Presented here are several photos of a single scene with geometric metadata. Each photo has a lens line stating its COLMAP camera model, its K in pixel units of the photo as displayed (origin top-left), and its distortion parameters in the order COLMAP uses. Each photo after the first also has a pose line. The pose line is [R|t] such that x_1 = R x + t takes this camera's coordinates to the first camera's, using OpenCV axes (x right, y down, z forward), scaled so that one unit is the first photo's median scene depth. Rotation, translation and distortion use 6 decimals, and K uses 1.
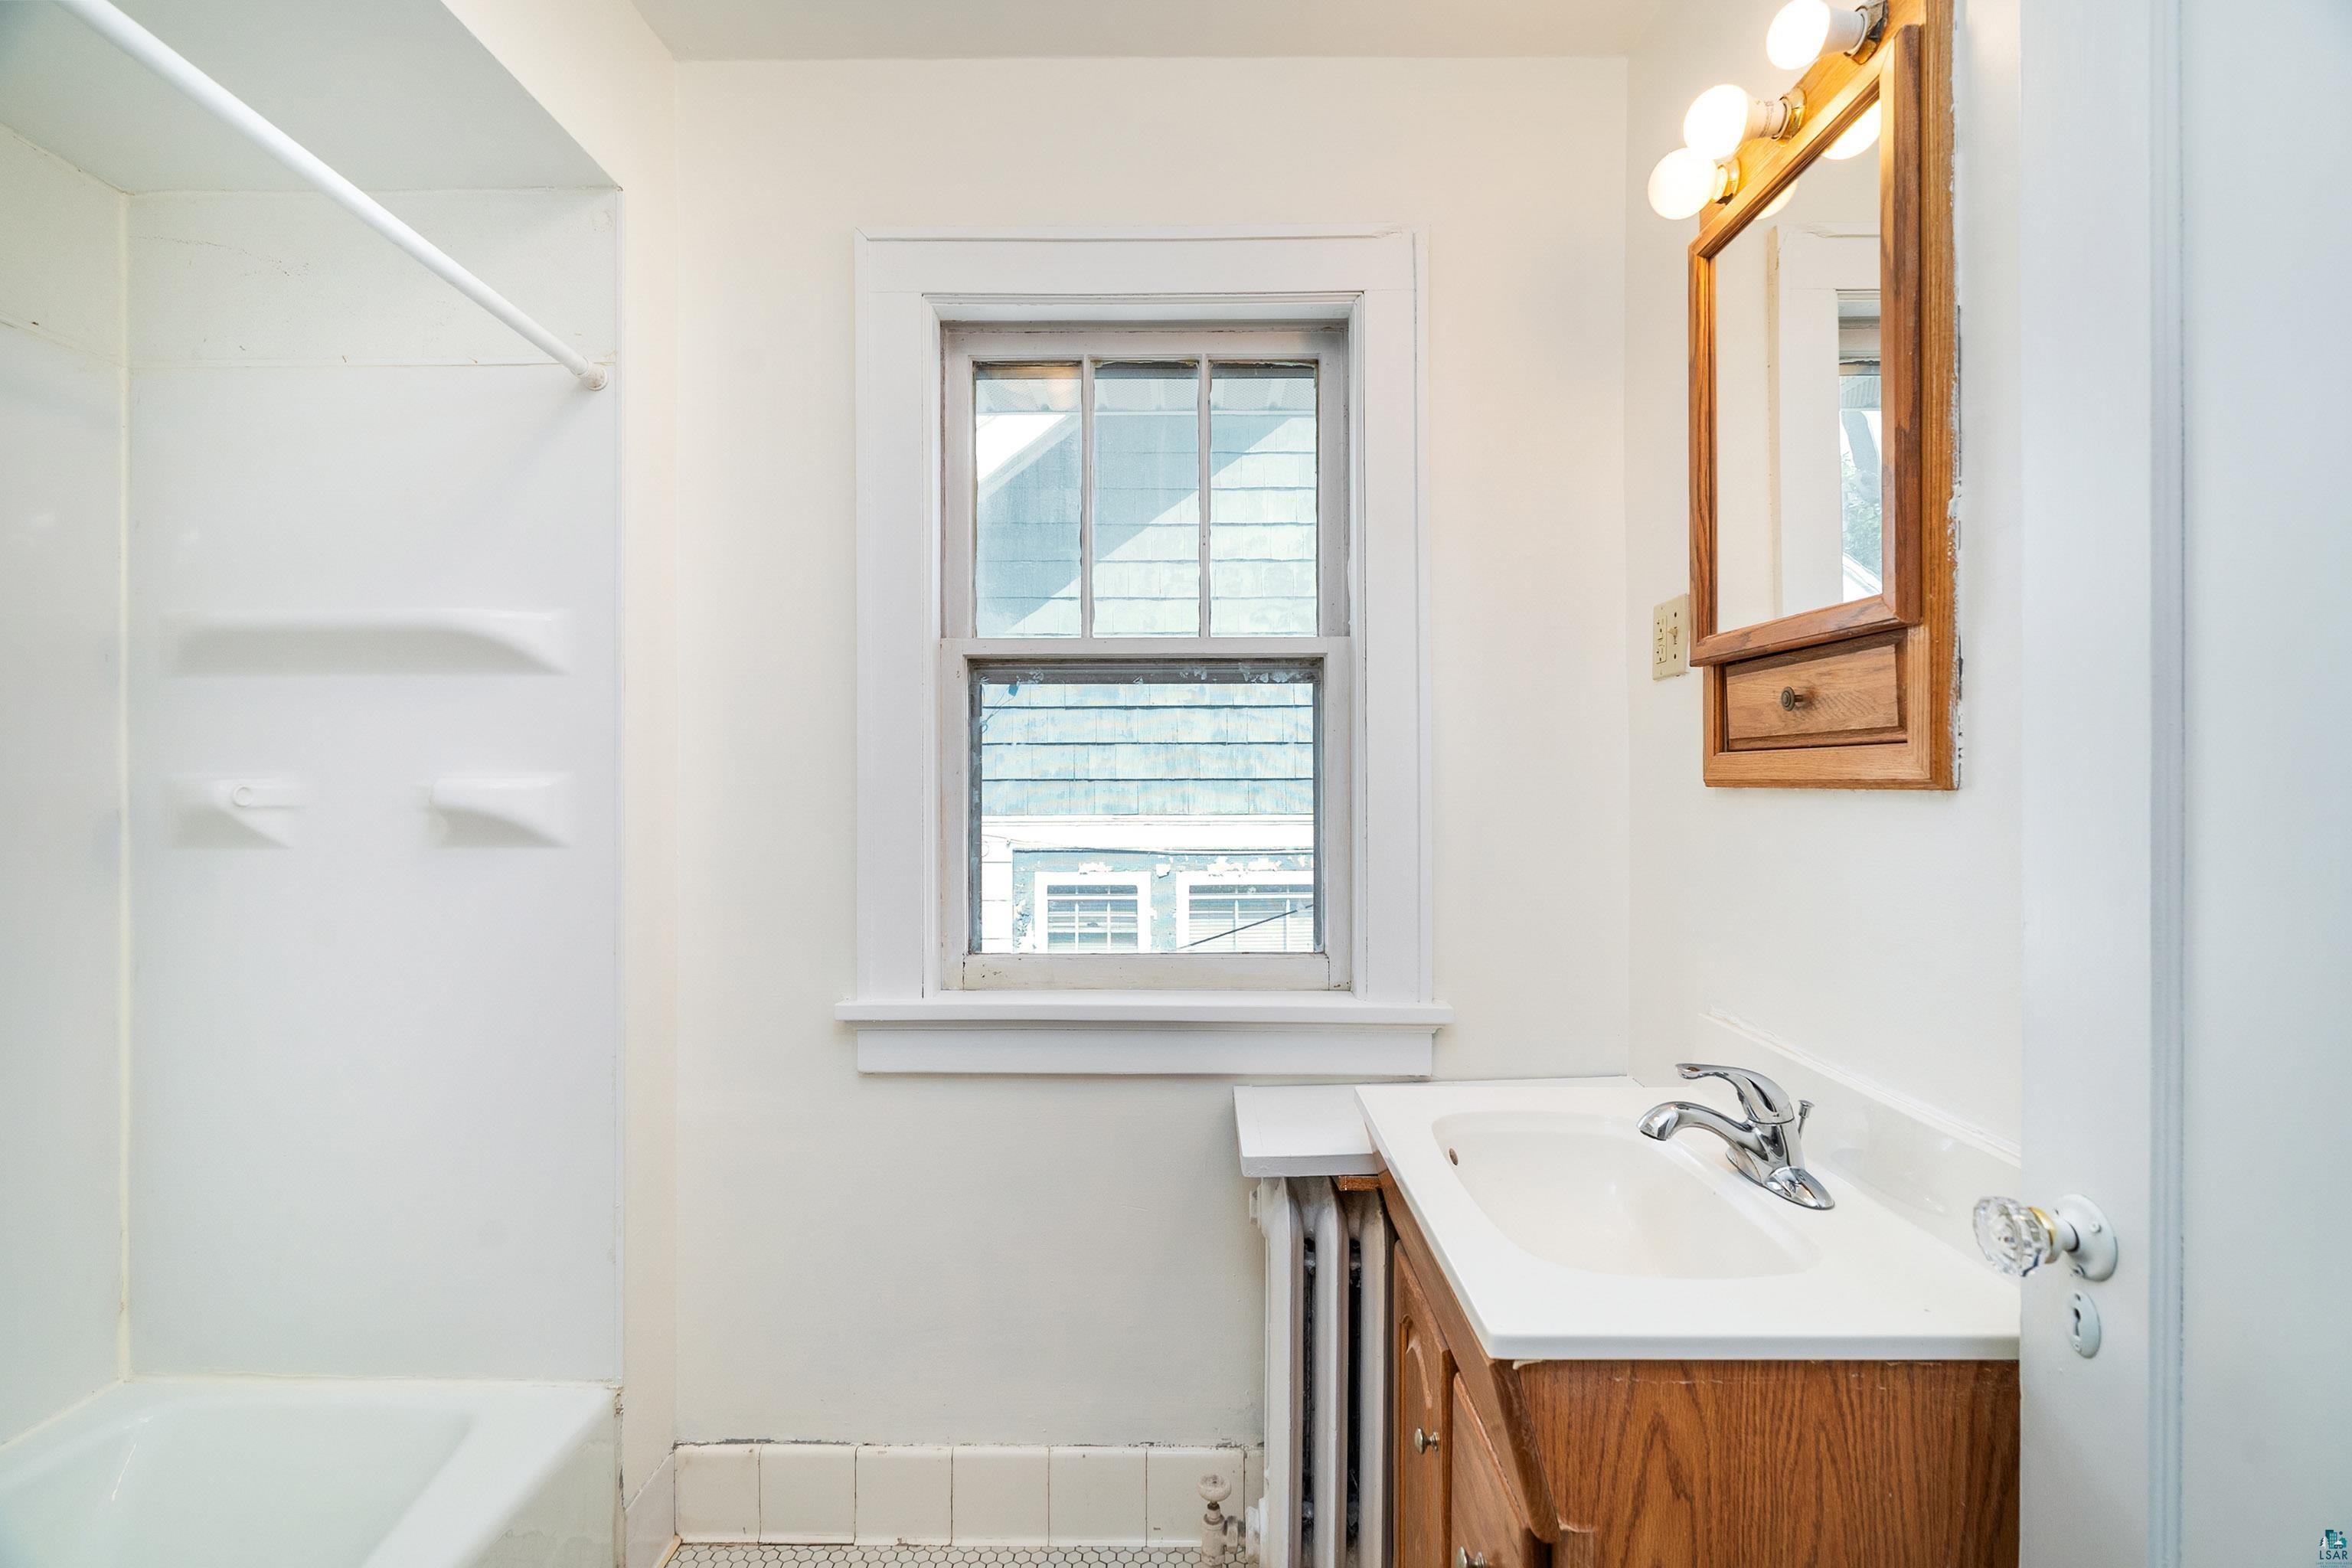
lens RADIAL K [[1077.1, 0, 1171.5], [0, 1077.1, 778.2], [0, 0, 1]] dist [-0.004582, 0.000902]
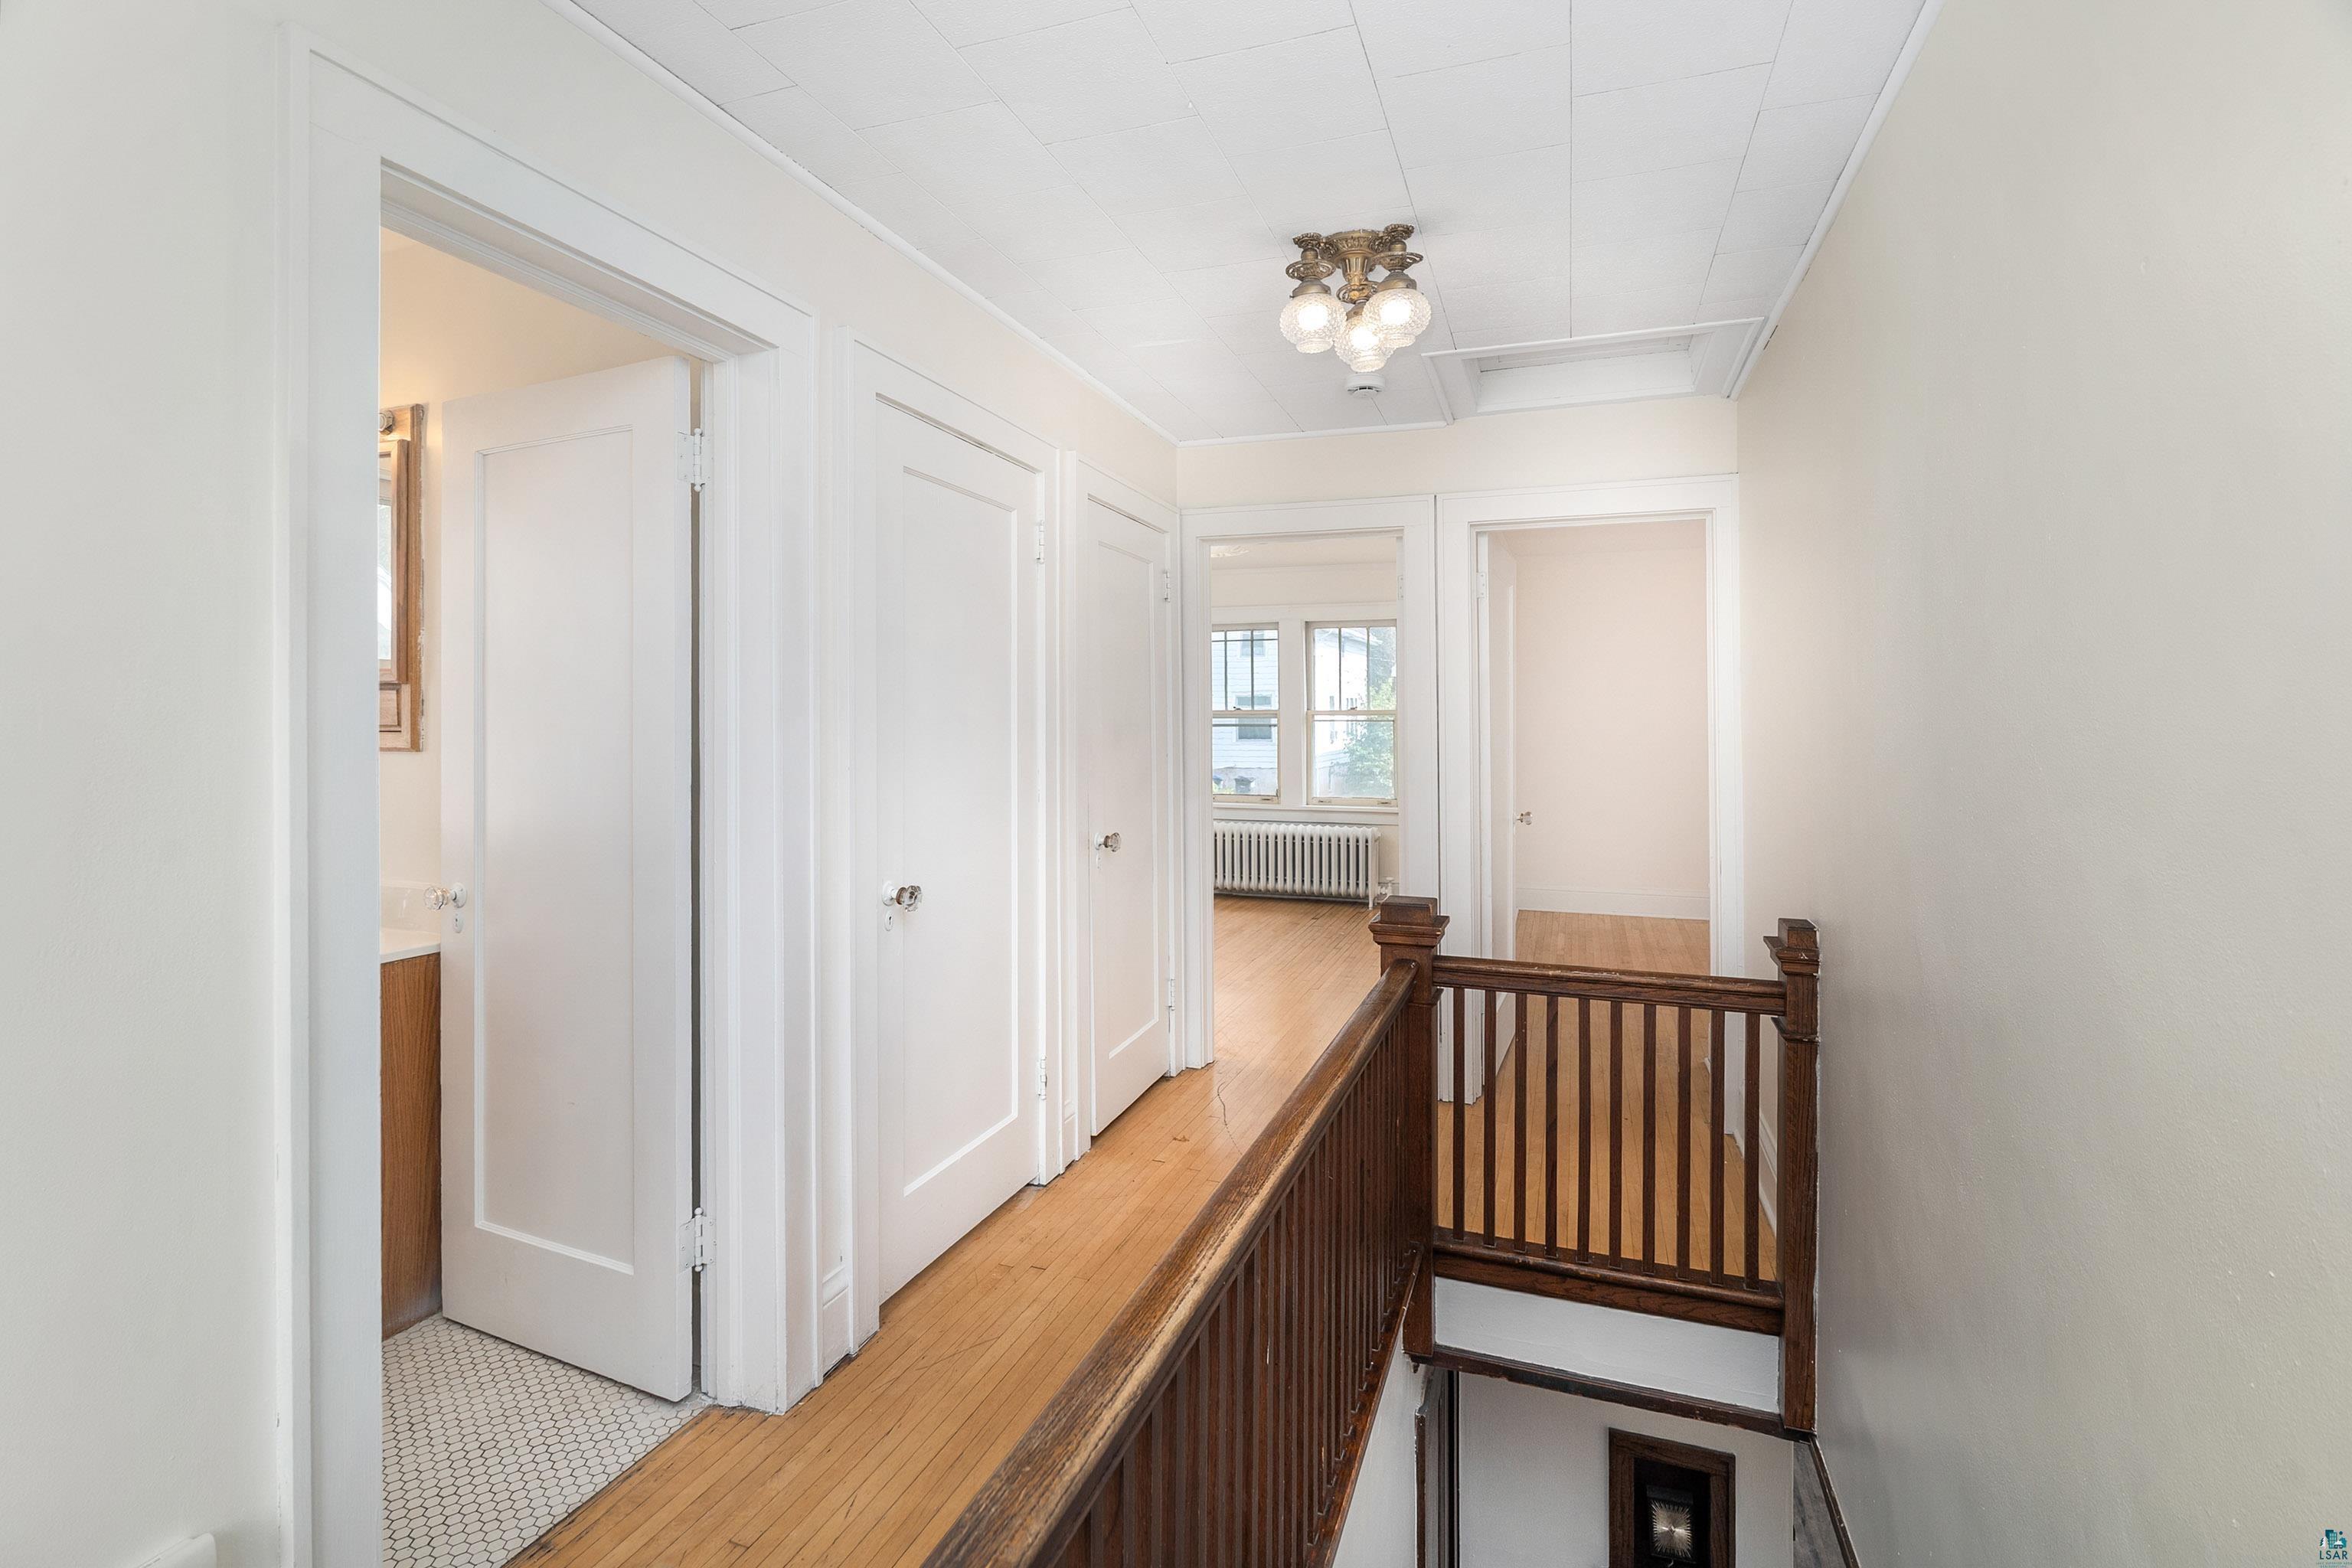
lens RADIAL K [[1077.1, 0, 1160.3], [0, 1077.1, 727.7], [0, 0, 1]] dist [-0.004582, 0.000902]
pose [[0.344280, 0.000385, 0.938867, -1.022388], [-0.002570, 0.999997, 0.000532, -0.051797], [-0.938864, -0.002596, 0.344280, -1.470055]]
